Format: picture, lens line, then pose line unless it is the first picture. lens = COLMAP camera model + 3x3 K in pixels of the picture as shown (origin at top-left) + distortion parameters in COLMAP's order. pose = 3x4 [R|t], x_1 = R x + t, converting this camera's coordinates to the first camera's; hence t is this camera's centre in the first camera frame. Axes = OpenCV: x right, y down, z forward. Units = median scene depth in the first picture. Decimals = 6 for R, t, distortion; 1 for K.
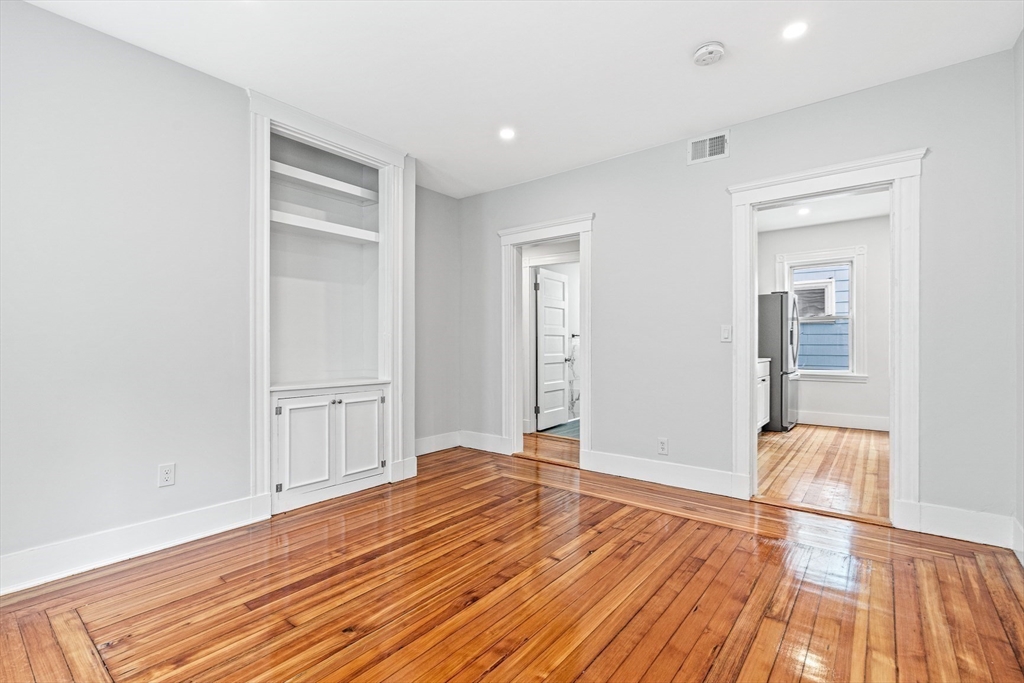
lens RADIAL K [[469.9, 0, 508.1], [0, 469.9, 345.2], [0, 0, 1]] dist [-0.000593, -0.000091]
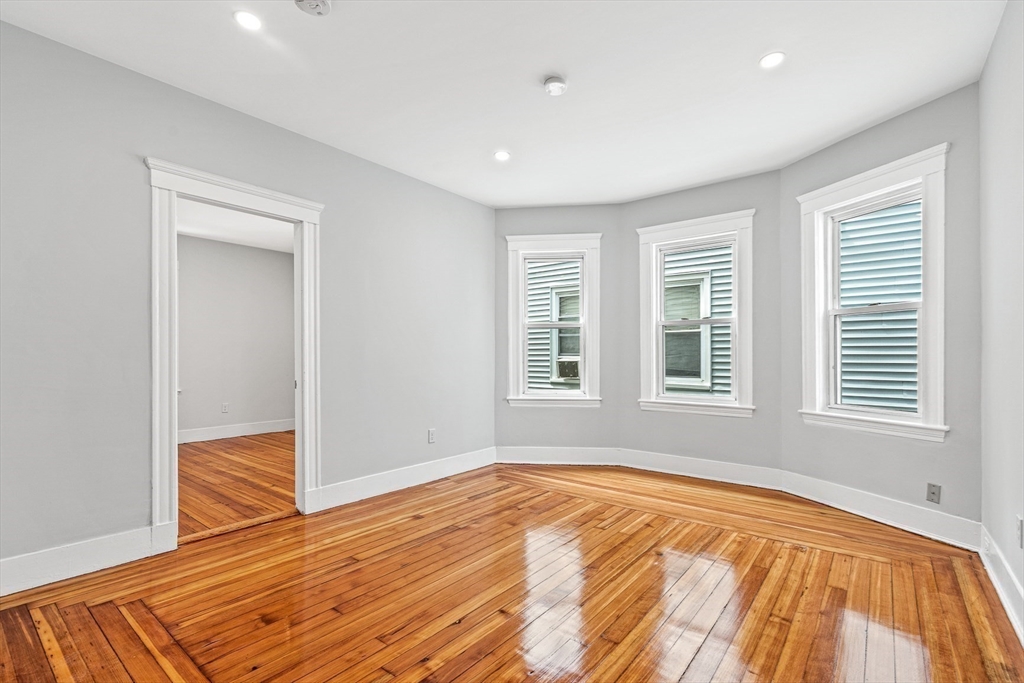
lens RADIAL K [[468.8, 0, 503.1], [0, 468.8, 346.8], [0, 0, 1]] dist [0.002796, 0.000399]
pose [[-0.999941, 0.002881, 0.010454, 0.077938], [0.002721, 0.999880, -0.015220, -0.007945], [-0.010497, -0.015191, -0.999830, 1.540598]]
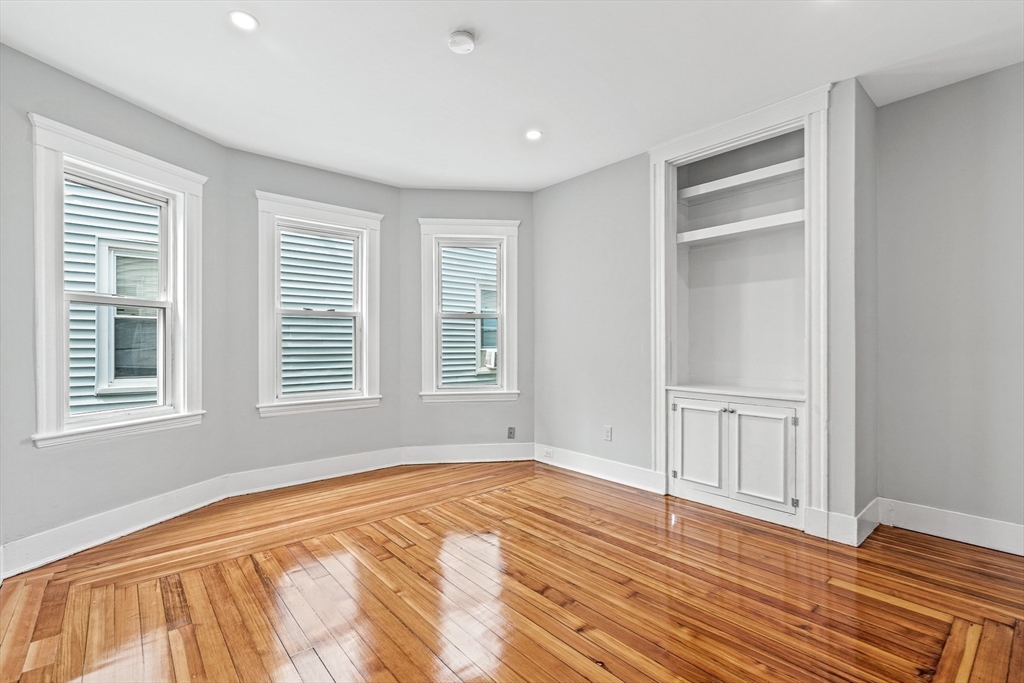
lens RADIAL K [[465.2, 0, 516.3], [0, 465.2, 343.6], [0, 0, 1]] dist [-0.003412, 0.000433]
pose [[-0.186459, -0.001228, -0.982462, 0.734362], [0.000970, 0.999999, -0.001434, -0.016168], [0.982462, -0.001221, -0.186457, 0.863712]]
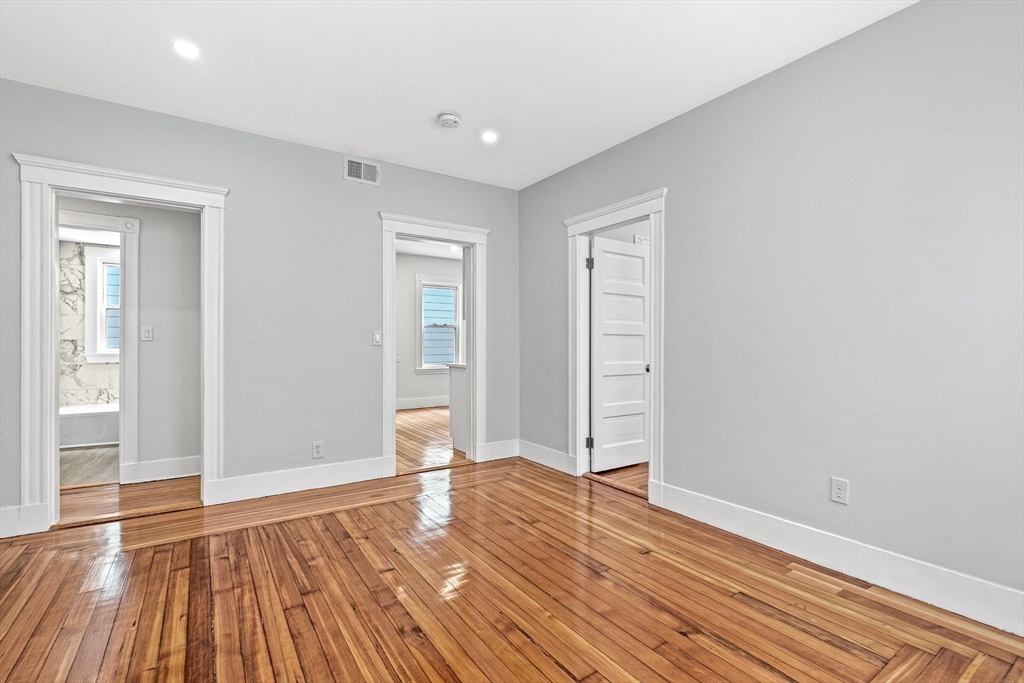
lens RADIAL K [[465.2, 0, 516.3], [0, 465.2, 343.6], [0, 0, 1]] dist [-0.003412, 0.000433]
pose [[0.296092, 0.007333, 0.955131, -0.613422], [0.000455, 0.999969, -0.007818, -0.002694], [-0.955159, 0.002749, 0.296080, 0.387189]]
